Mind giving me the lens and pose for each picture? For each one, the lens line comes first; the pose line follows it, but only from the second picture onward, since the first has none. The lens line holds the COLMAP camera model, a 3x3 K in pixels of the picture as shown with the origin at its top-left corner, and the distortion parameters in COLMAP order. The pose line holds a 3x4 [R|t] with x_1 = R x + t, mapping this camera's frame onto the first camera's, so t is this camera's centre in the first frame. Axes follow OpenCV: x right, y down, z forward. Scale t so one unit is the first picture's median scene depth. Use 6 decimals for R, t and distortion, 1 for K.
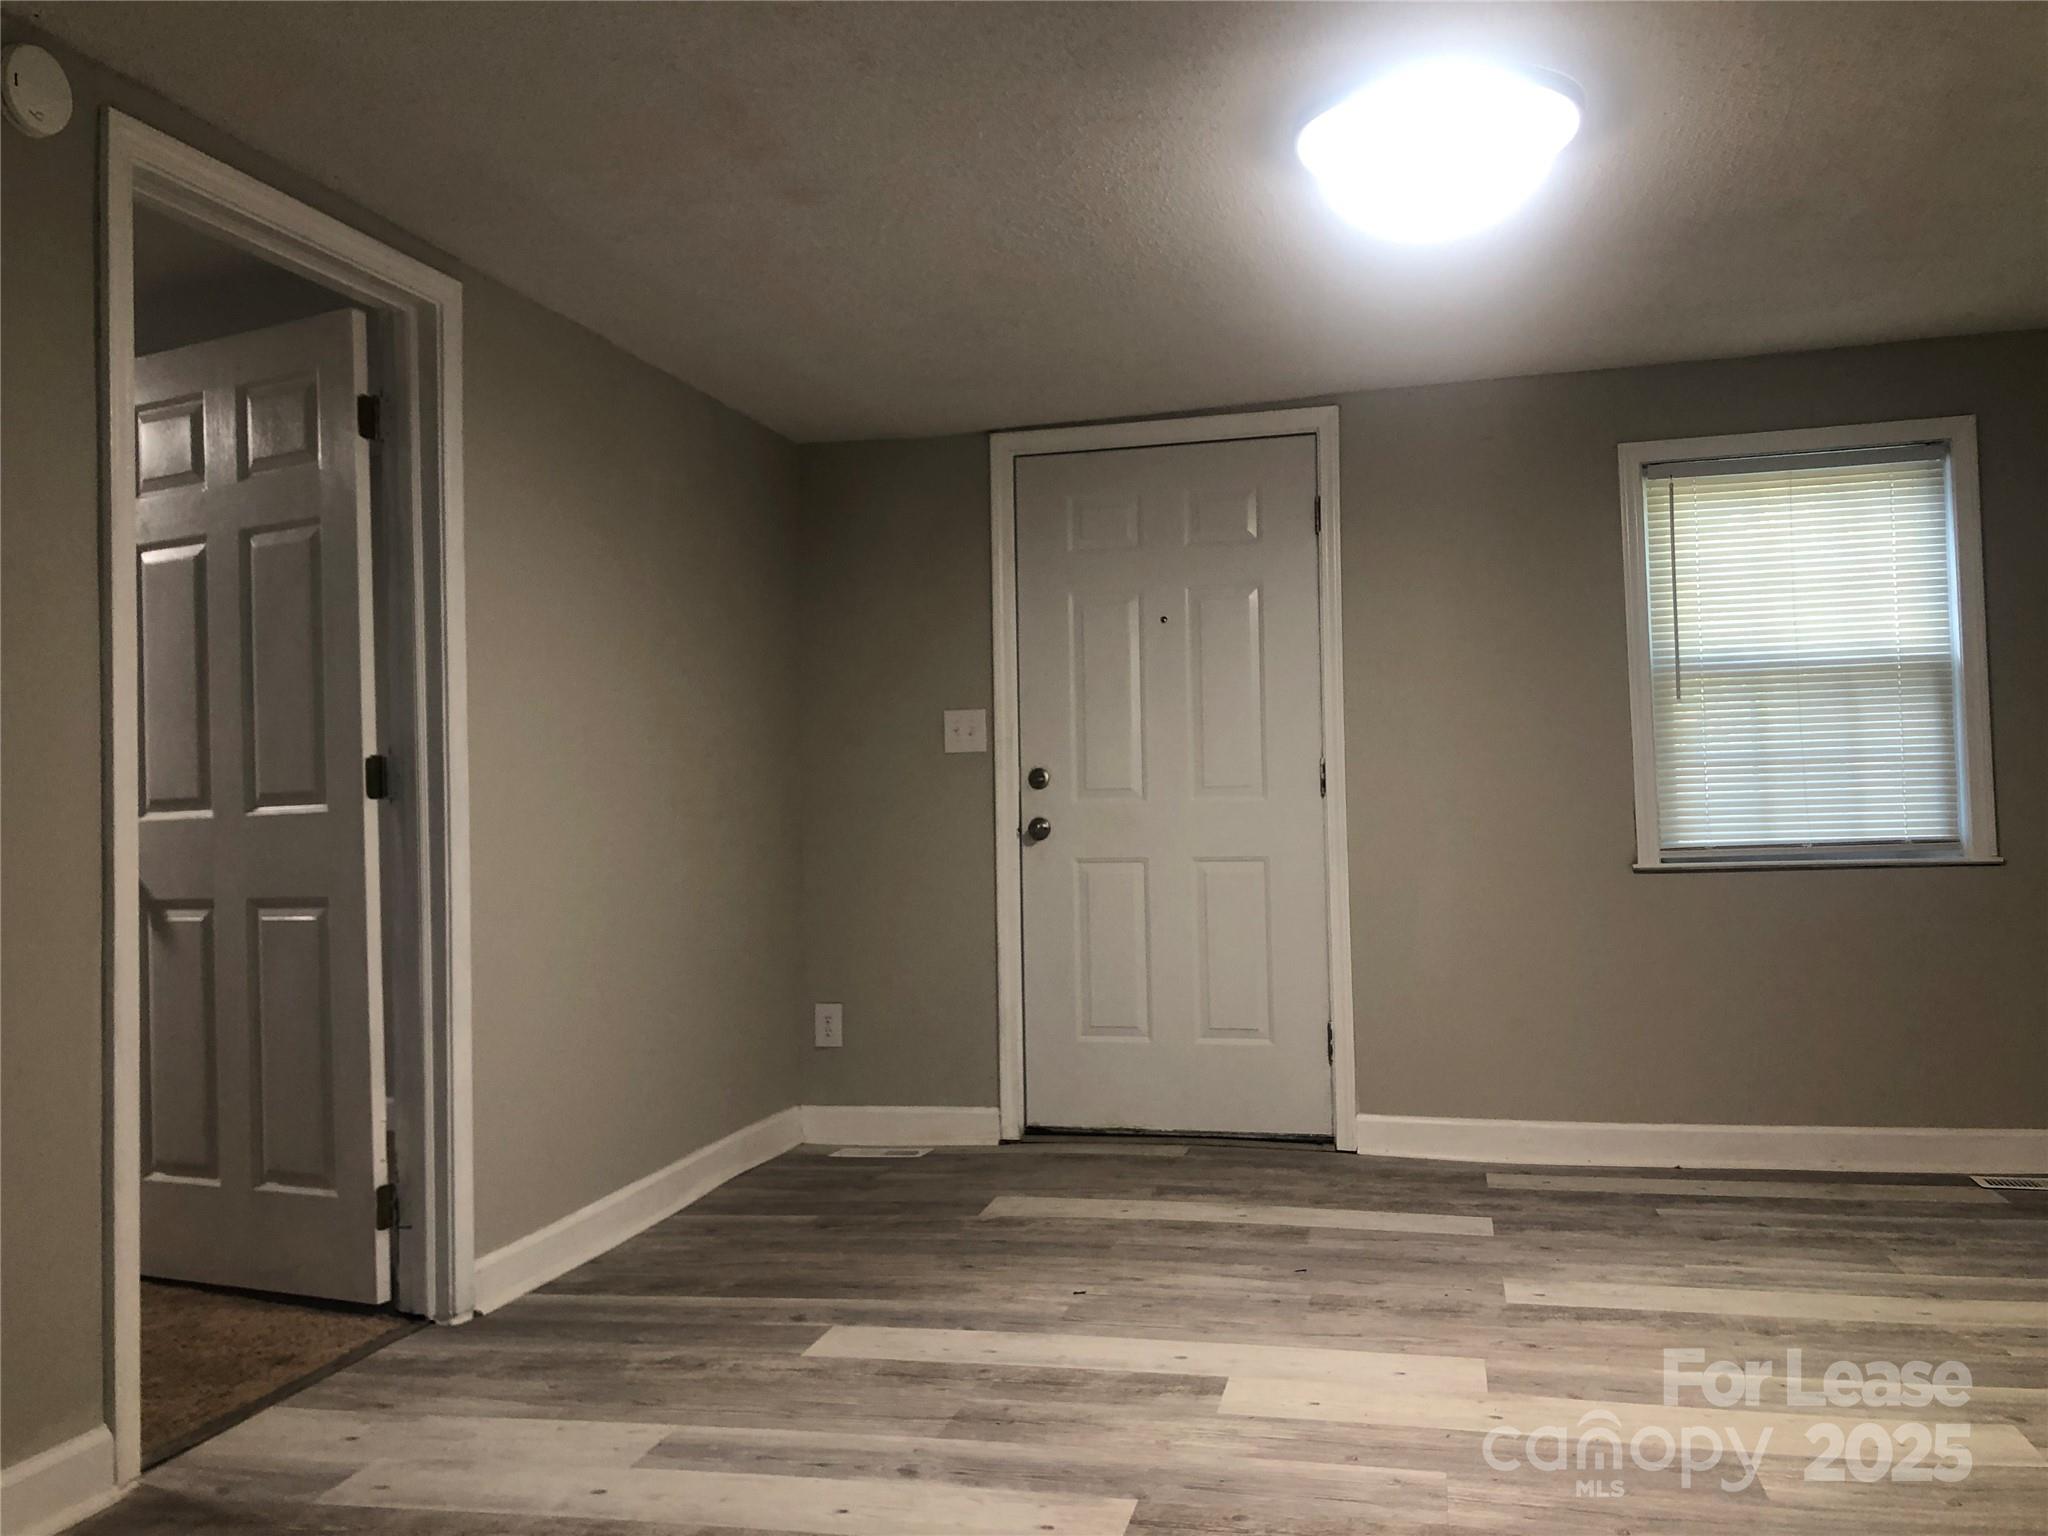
lens RADIAL K [[1674.9, 0, 1024.8], [0, 1674.9, 768.5], [0, 0, 1]] dist [0.013351, 0.012721]
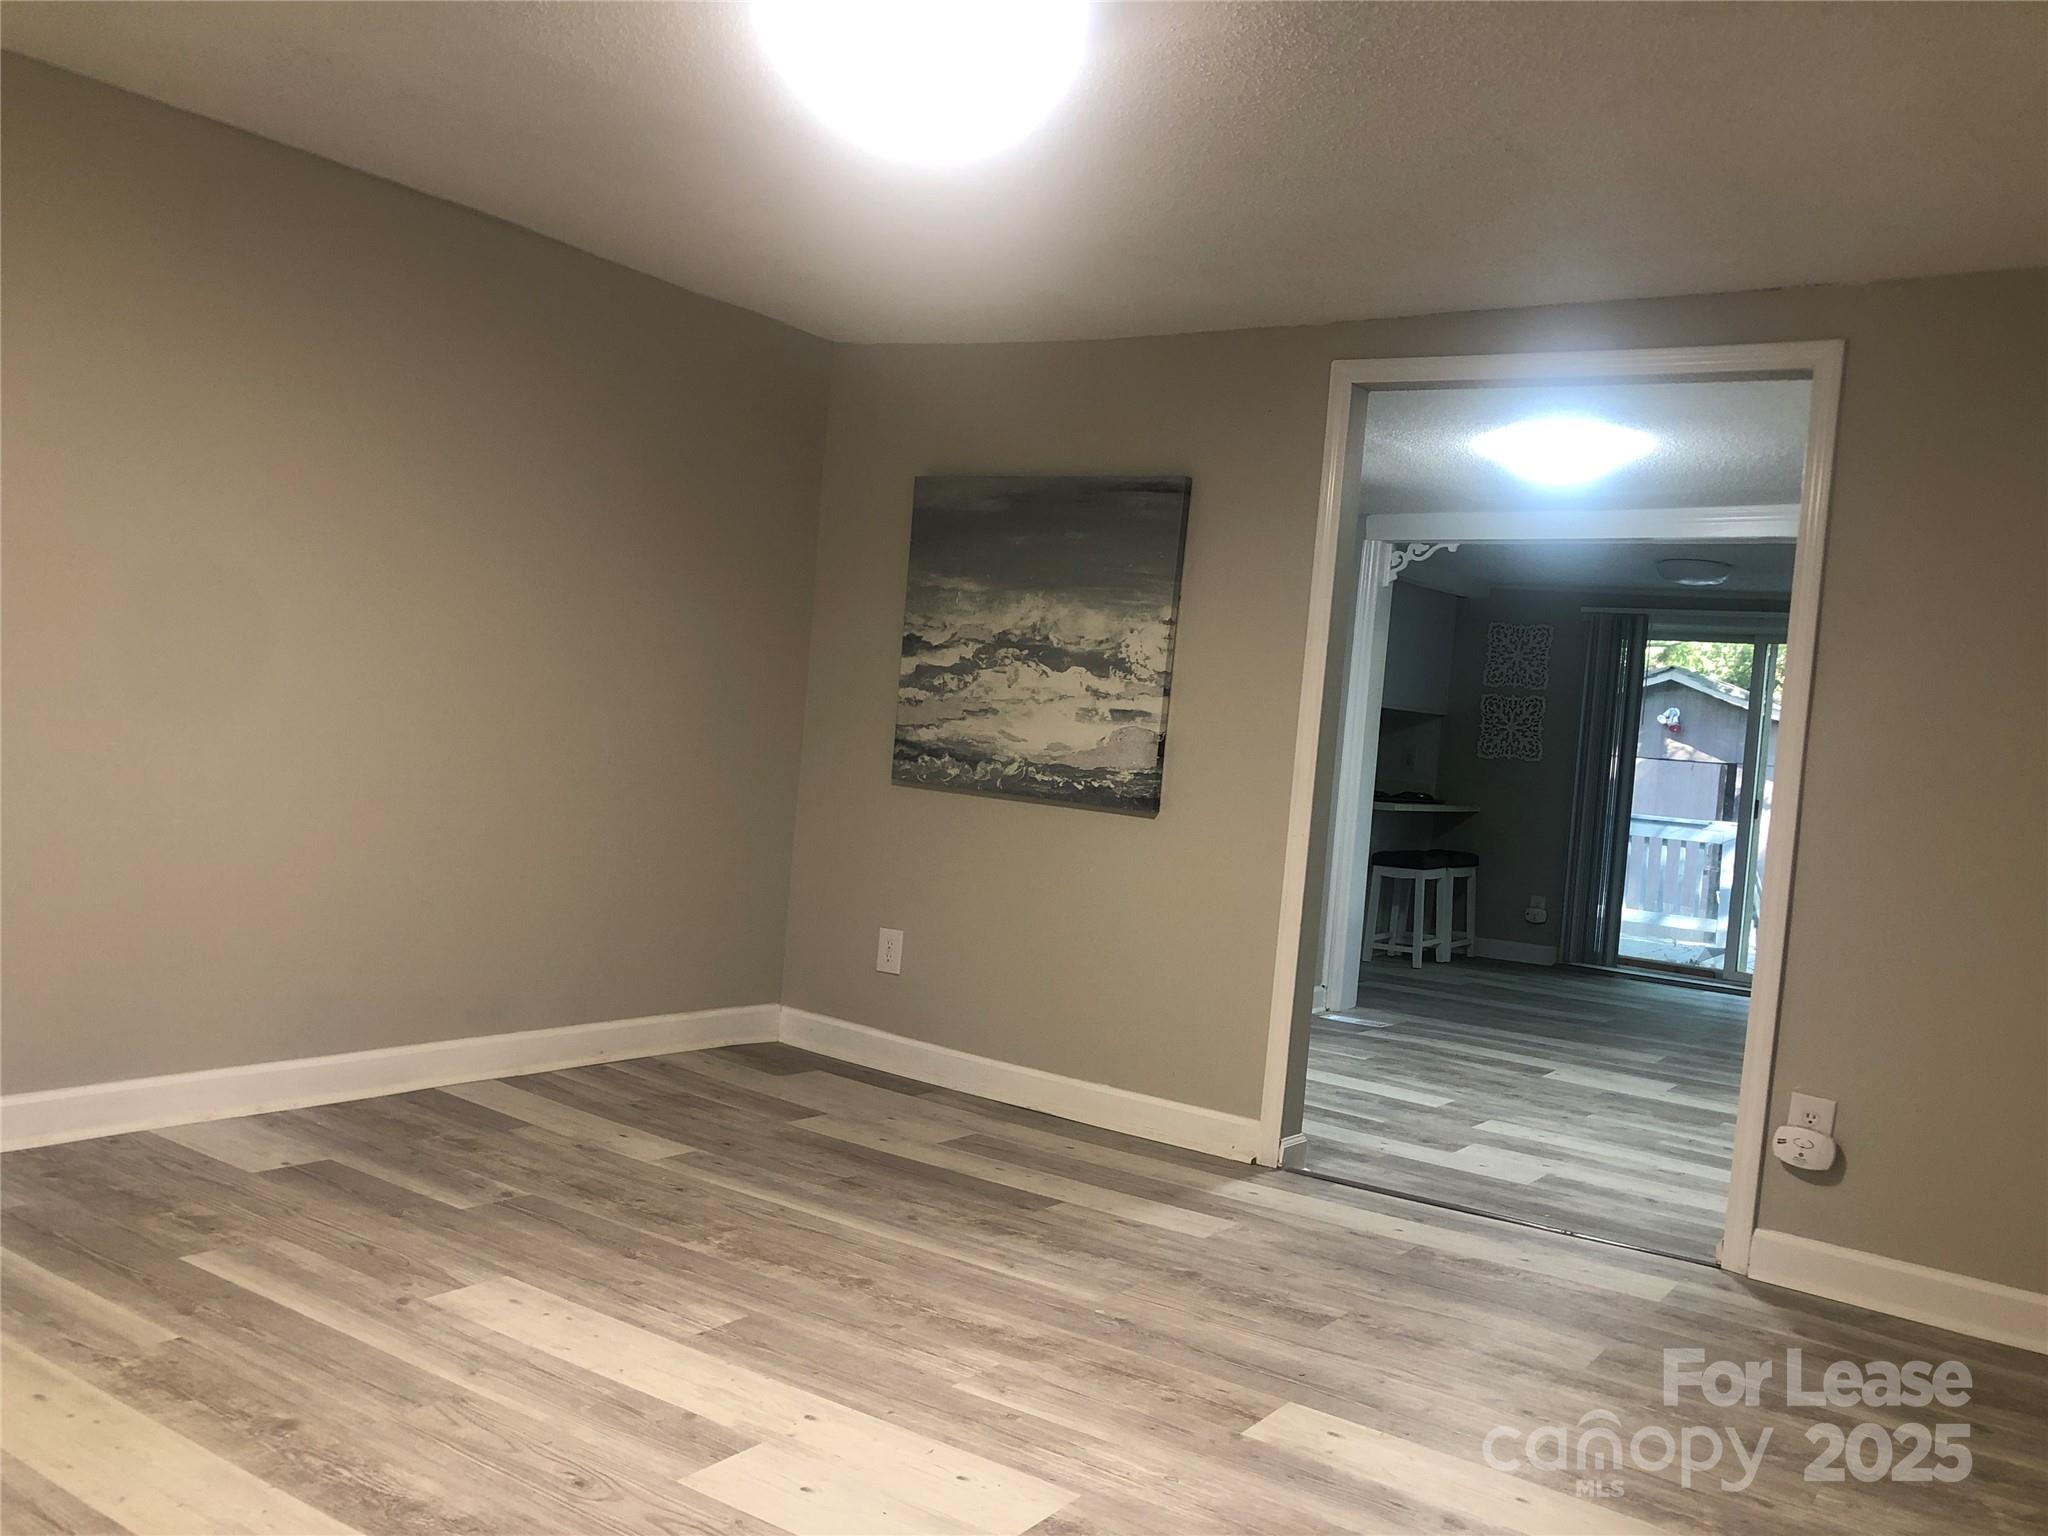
lens RADIAL K [[1674.9, 0, 1024.8], [0, 1674.9, 767.0], [0, 0, 1]] dist [0.013351, 0.012721]
pose [[-0.935724, -0.071305, 0.345450, -0.140391], [-0.080747, 0.996650, -0.013000, 0.026963], [-0.343365, -0.040059, -0.938347, 1.988640]]
